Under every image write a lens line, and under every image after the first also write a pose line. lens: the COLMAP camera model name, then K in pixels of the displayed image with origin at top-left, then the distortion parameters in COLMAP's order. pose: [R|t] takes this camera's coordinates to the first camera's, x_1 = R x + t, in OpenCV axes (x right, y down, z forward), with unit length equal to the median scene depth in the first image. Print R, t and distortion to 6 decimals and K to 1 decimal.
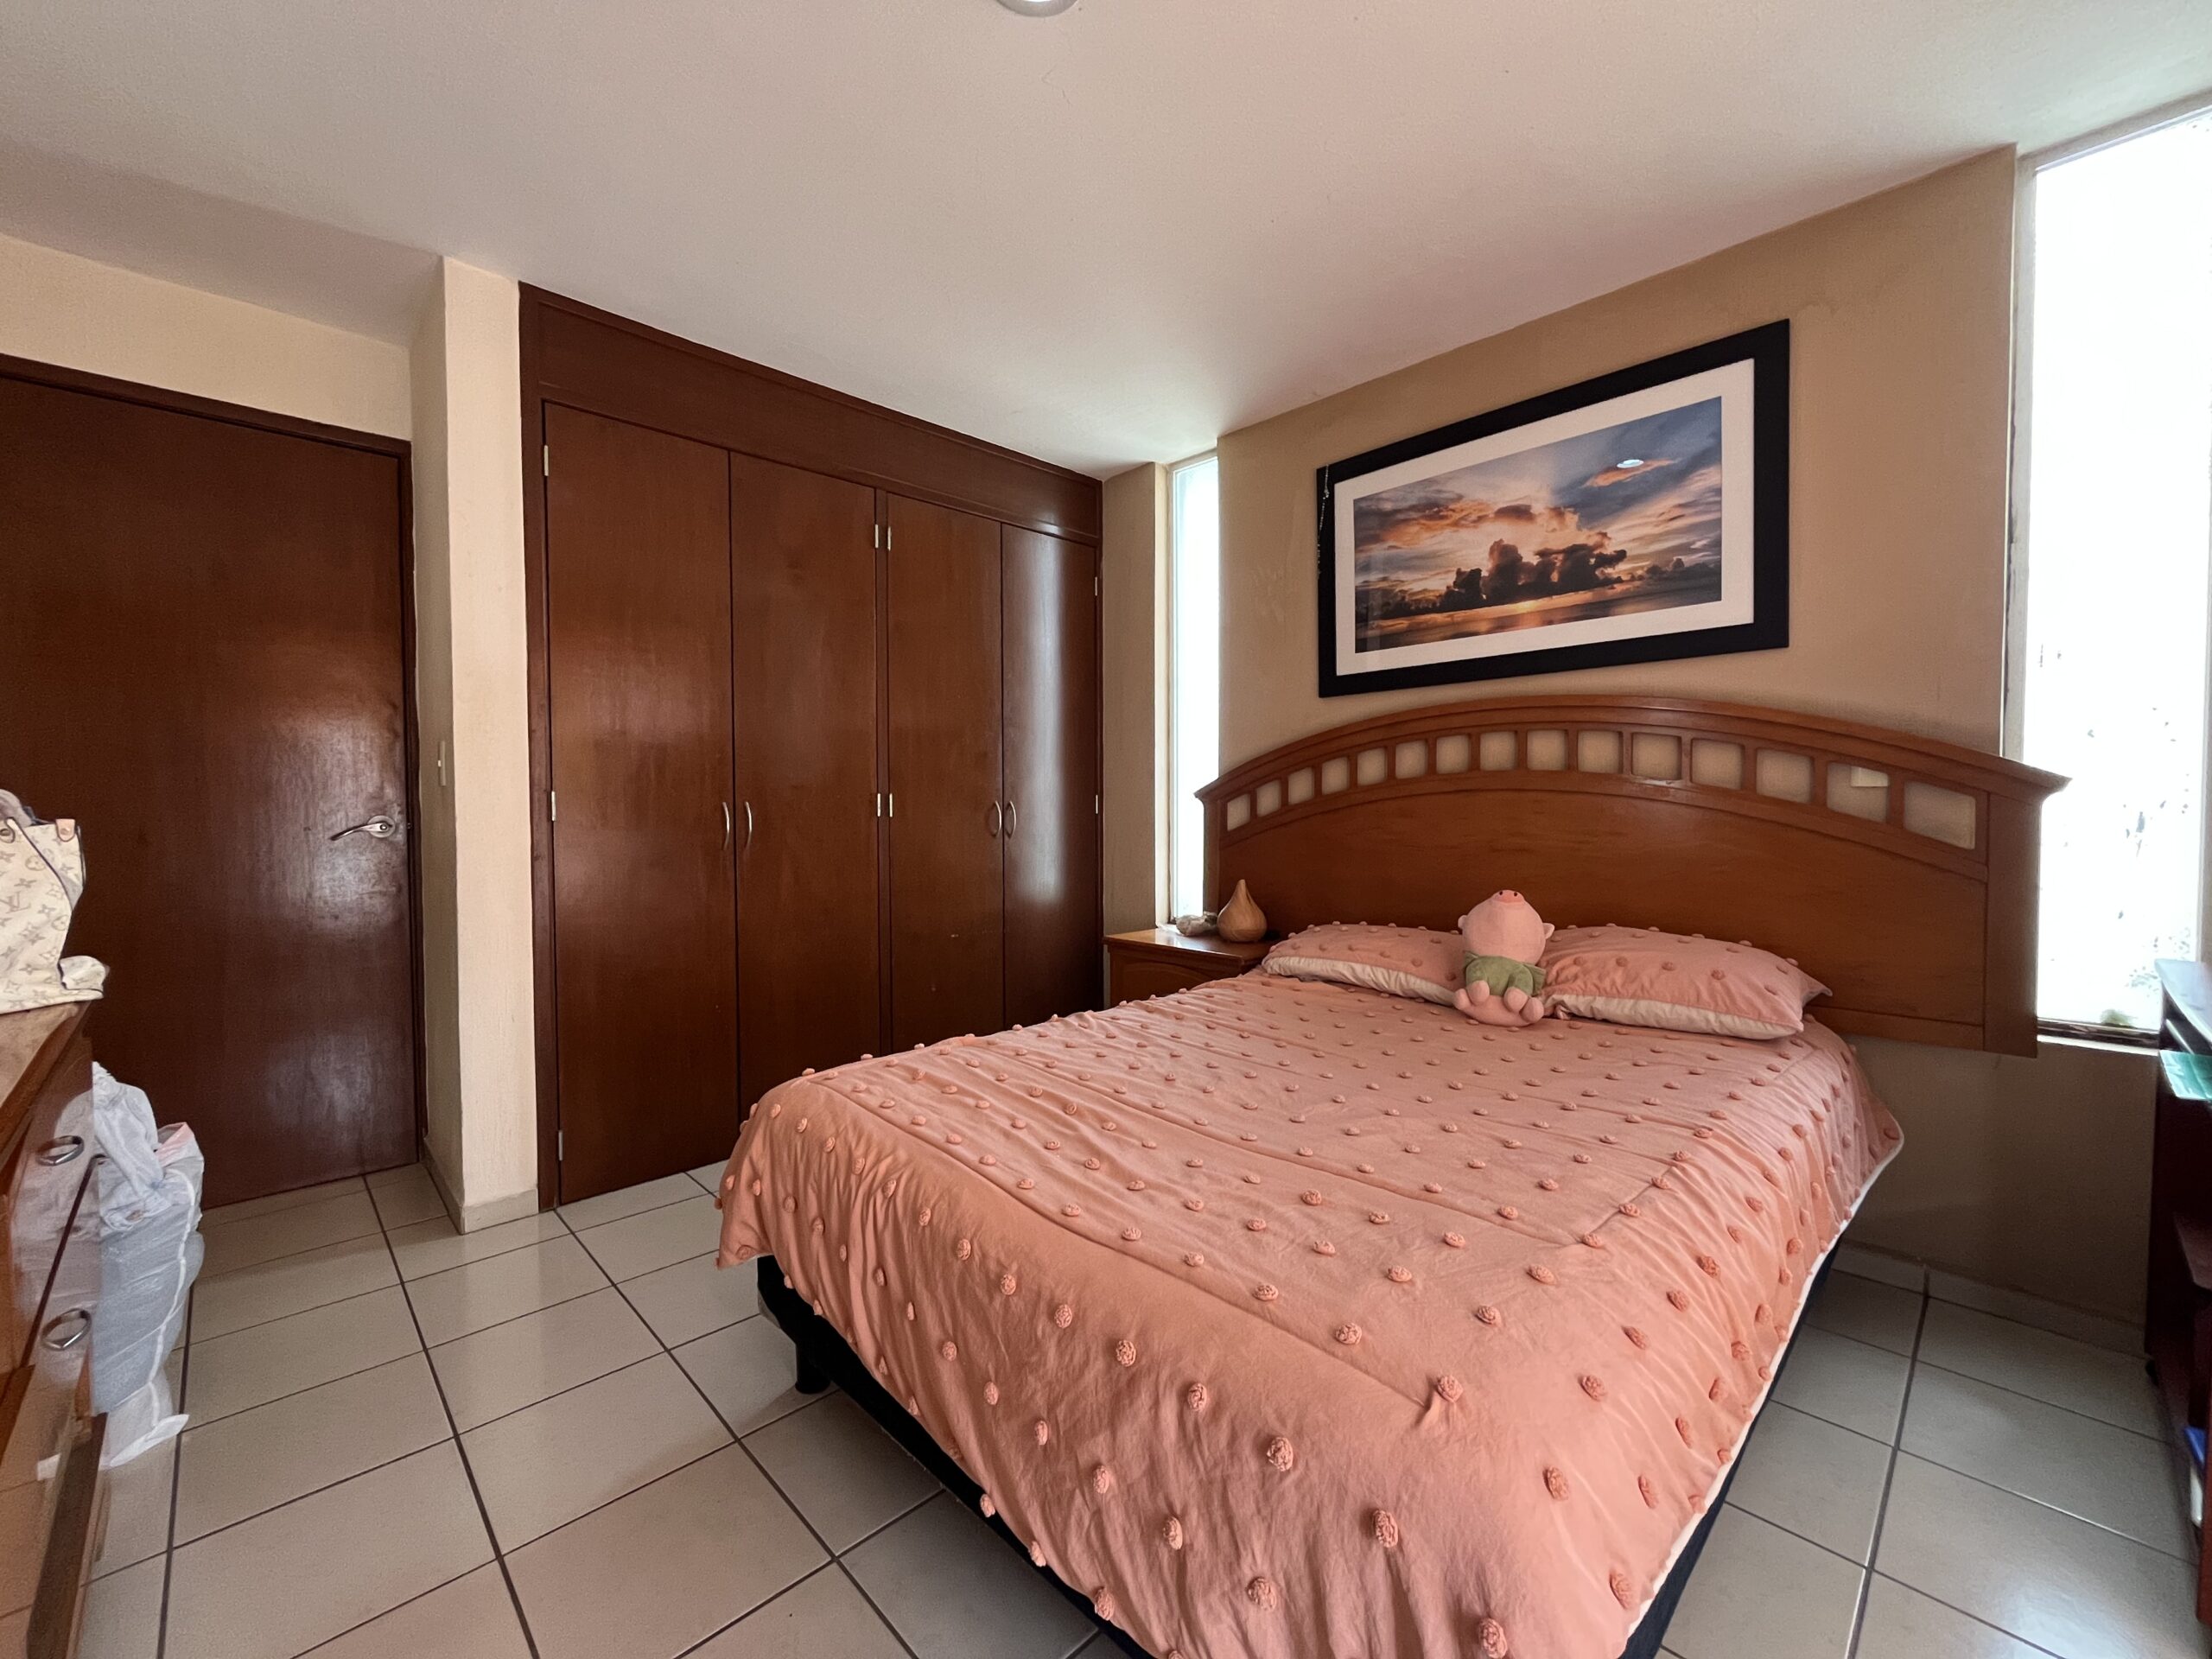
lens RADIAL K [[895.5, 0, 1099.8], [0, 895.5, 823.4], [0, 0, 1]] dist [-0.000304, -0.000218]
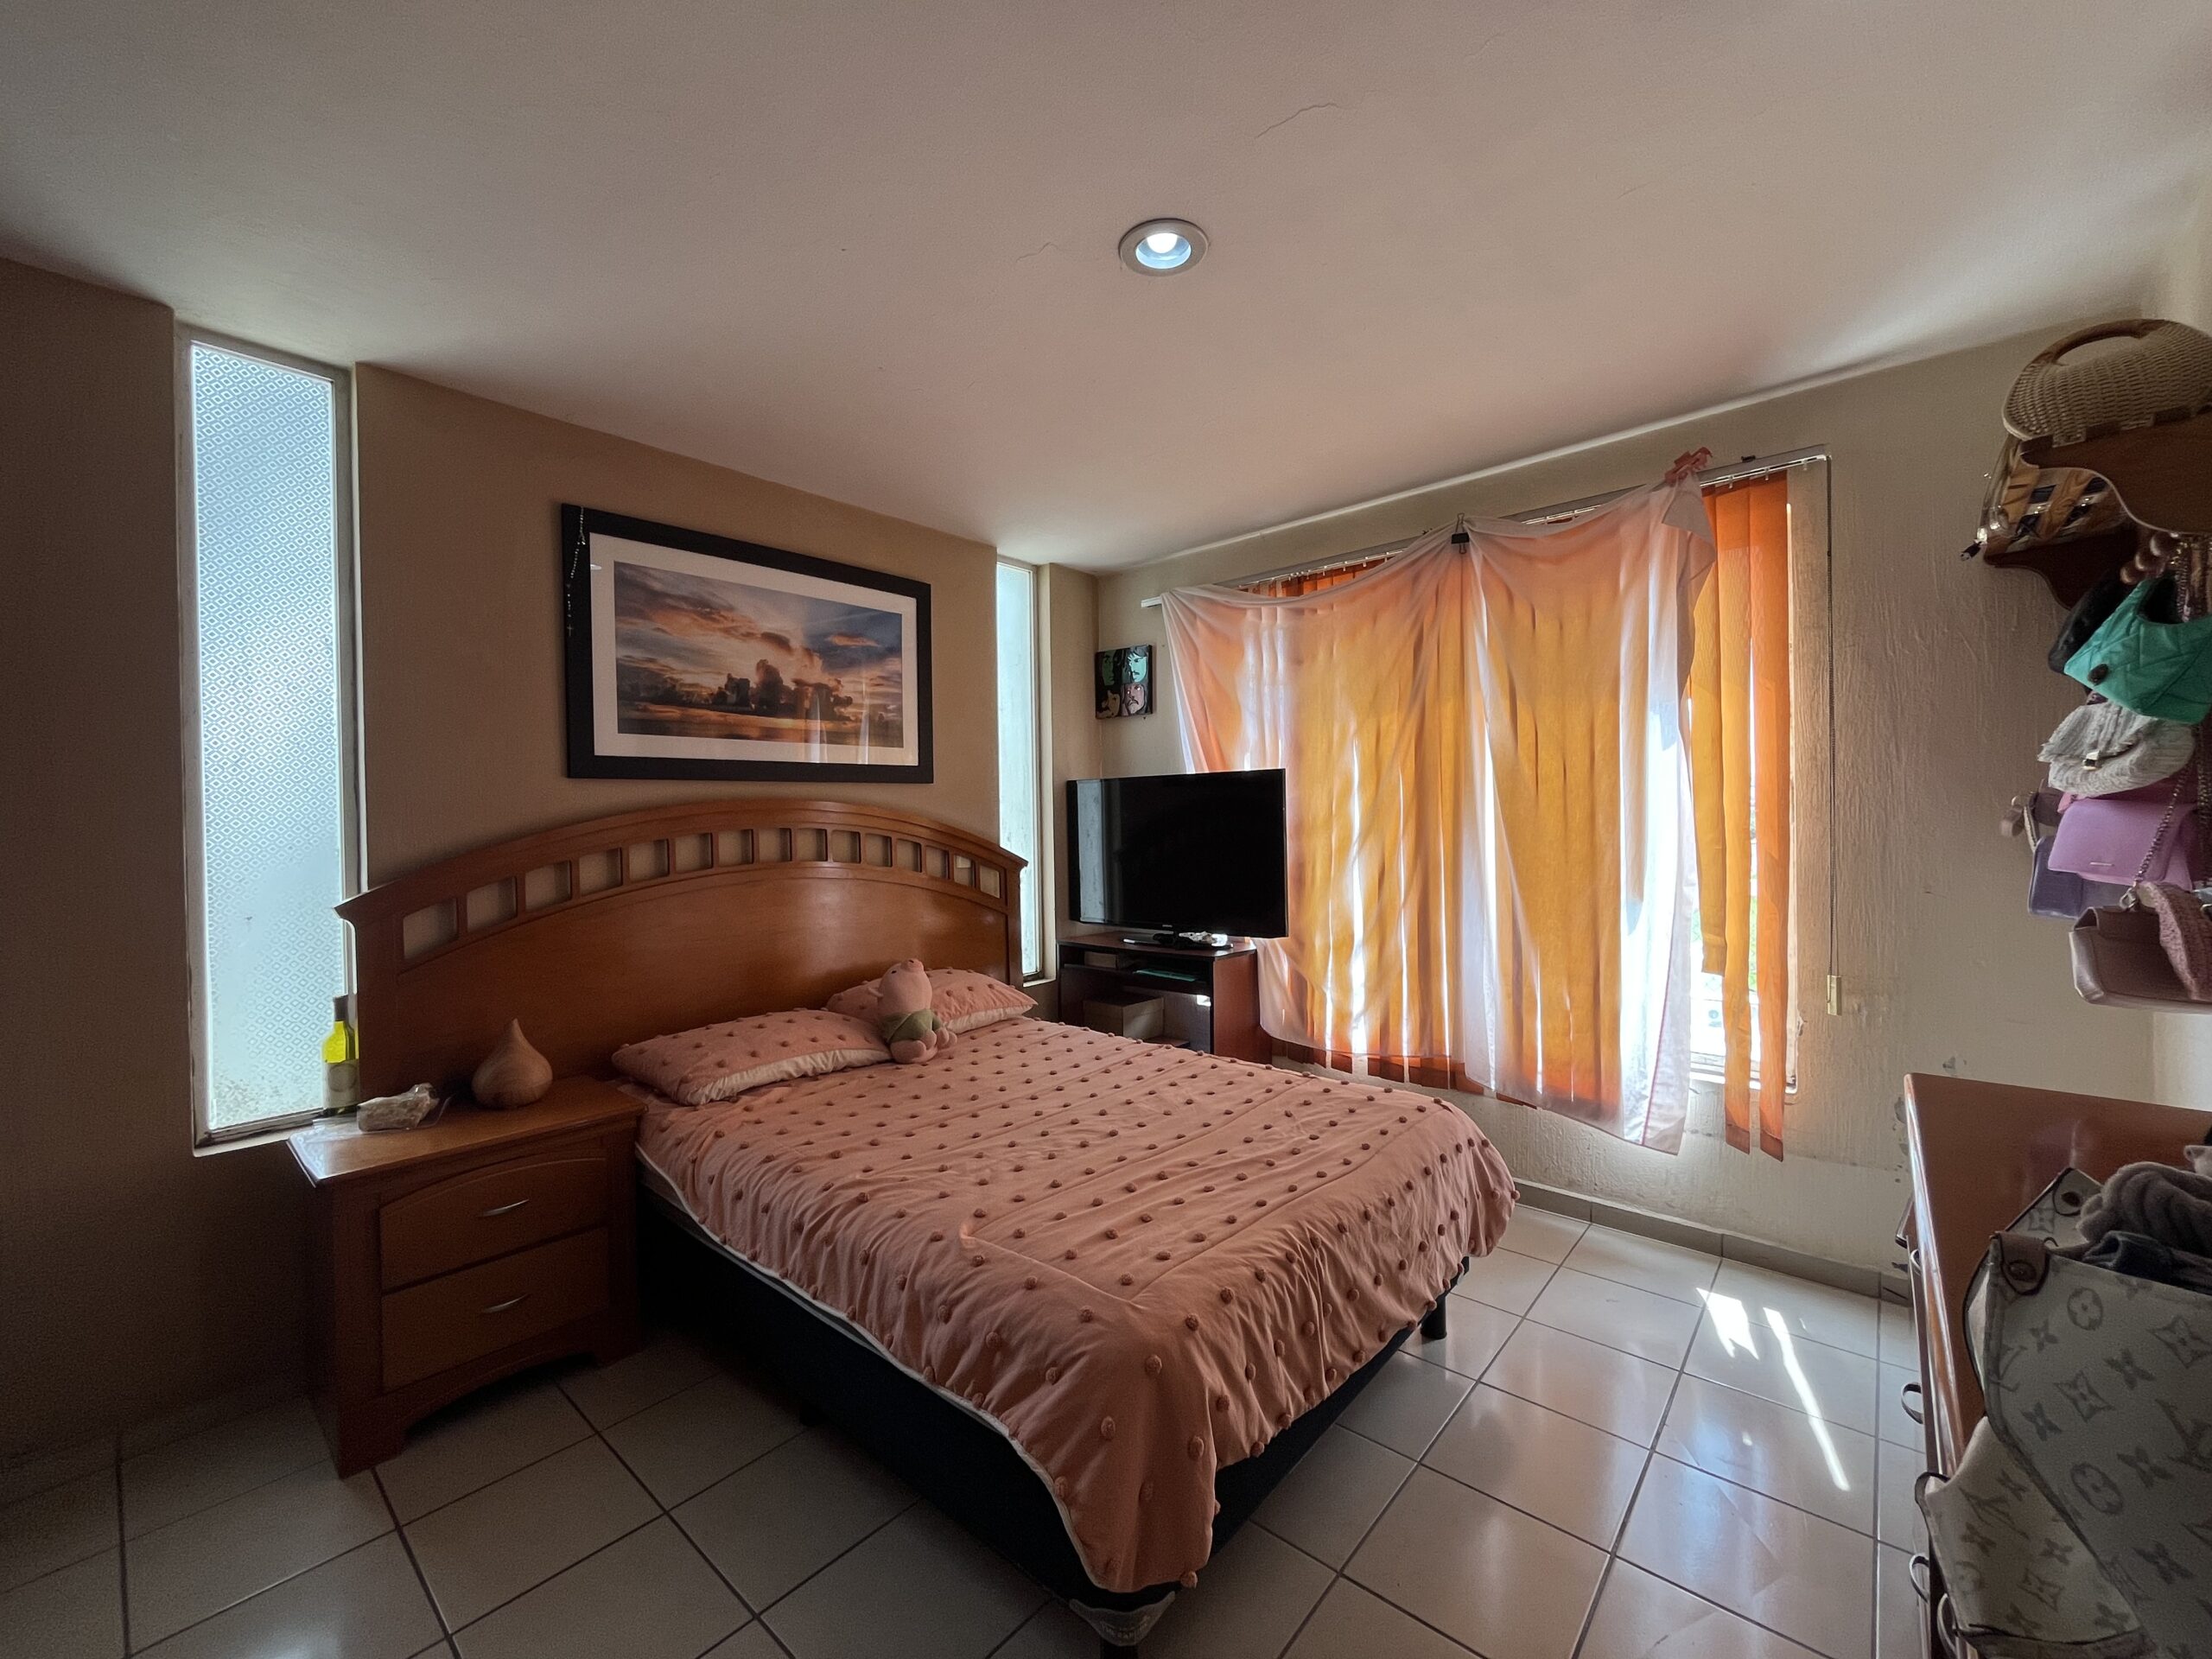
lens RADIAL K [[895.5, 0, 1099.7], [0, 895.5, 823.9], [0, 0, 1]] dist [-0.000304, -0.000218]
pose [[-0.082839, -0.008224, 0.996529, -0.720628], [0.032142, 0.999424, 0.010919, -0.105918], [-0.996045, 0.032935, -0.082527, 0.673569]]
